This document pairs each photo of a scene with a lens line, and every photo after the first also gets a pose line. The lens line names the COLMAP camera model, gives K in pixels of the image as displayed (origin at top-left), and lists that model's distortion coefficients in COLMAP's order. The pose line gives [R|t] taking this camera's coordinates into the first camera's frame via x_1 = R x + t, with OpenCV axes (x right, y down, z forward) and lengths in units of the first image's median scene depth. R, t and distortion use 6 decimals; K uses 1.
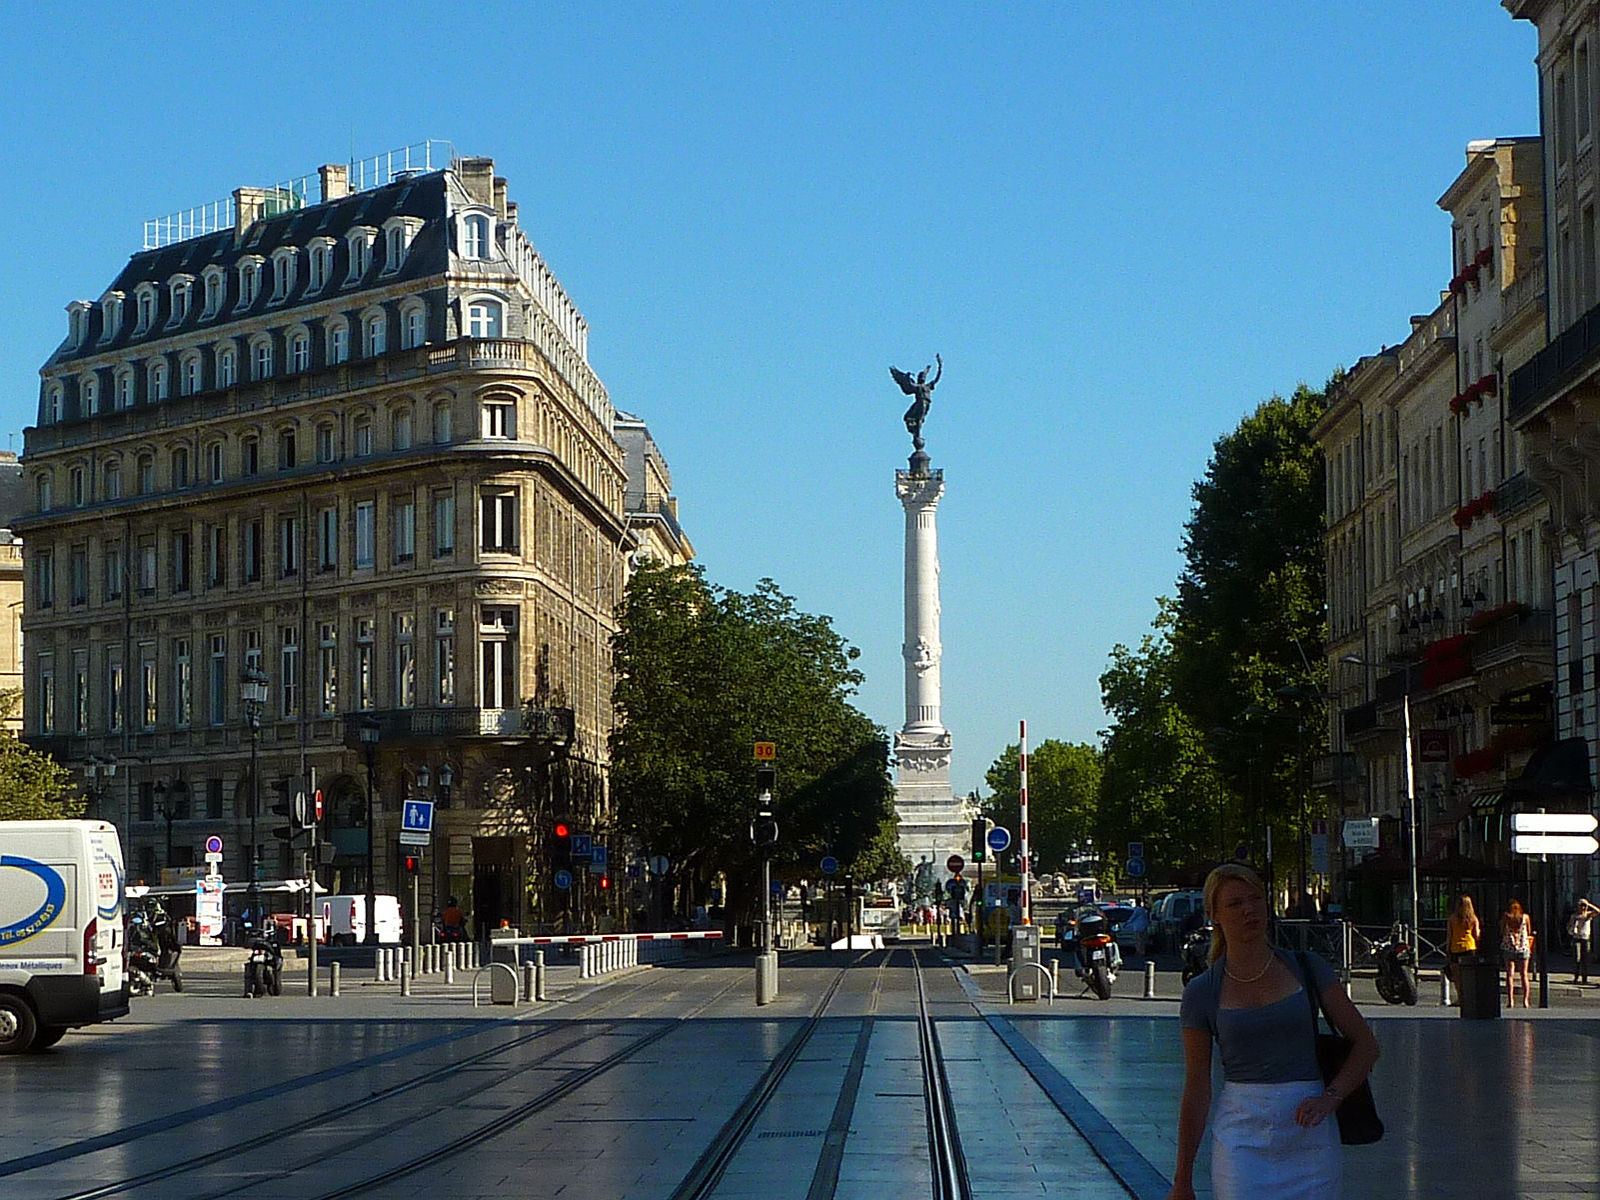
lens RADIAL K [[4012.9, 0, 800.0], [0, 4012.9, 600.0], [0, 0, 1]] dist [0.108627, 0.752855]
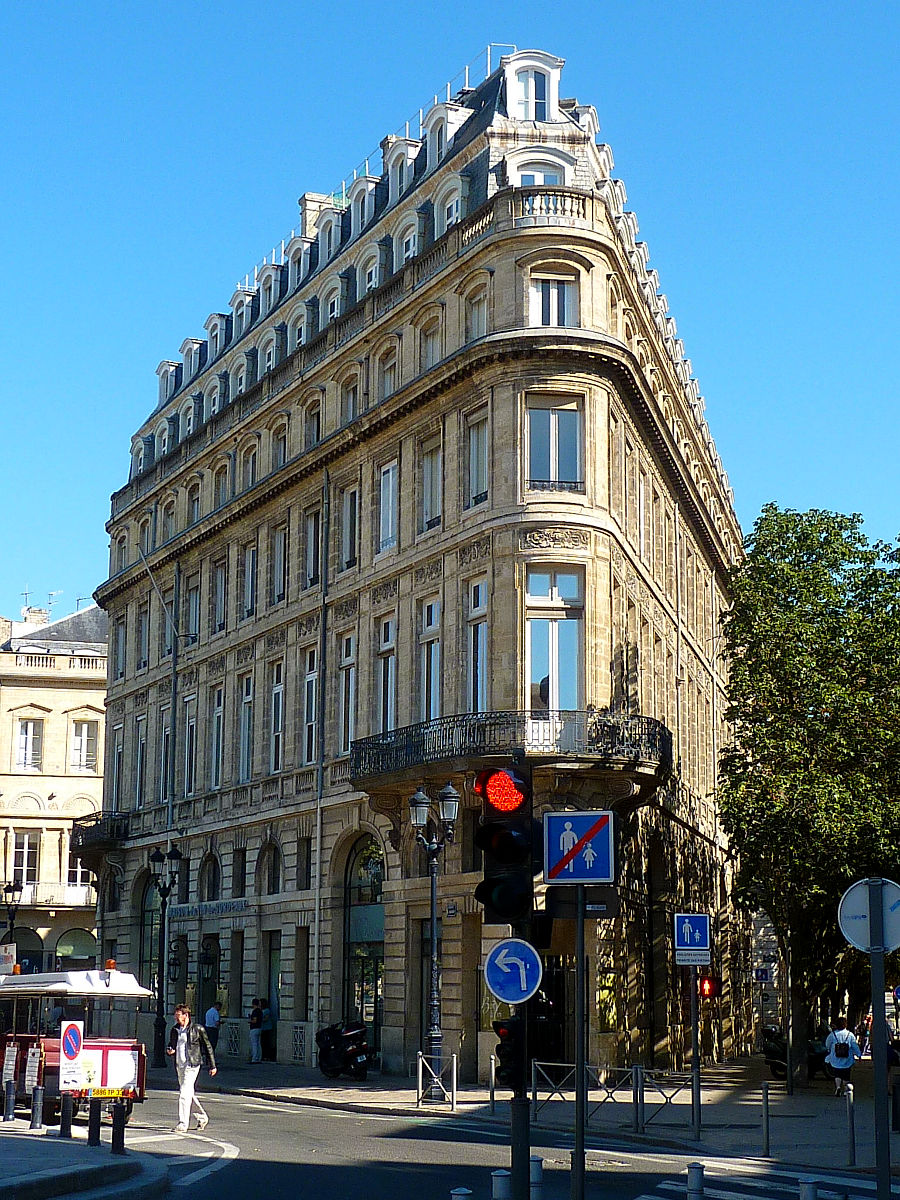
lens RADIAL K [[2020.5, 0, 450.0], [0, 2020.5, 600.0], [0, 0, 1]] dist [-0.013666, 0.061205]
pose [[0.981896, -0.020881, -0.188266, -0.028023], [-0.001389, 0.993085, -0.117392, 0.046070], [0.189416, 0.115529, 0.975077, 0.656692]]
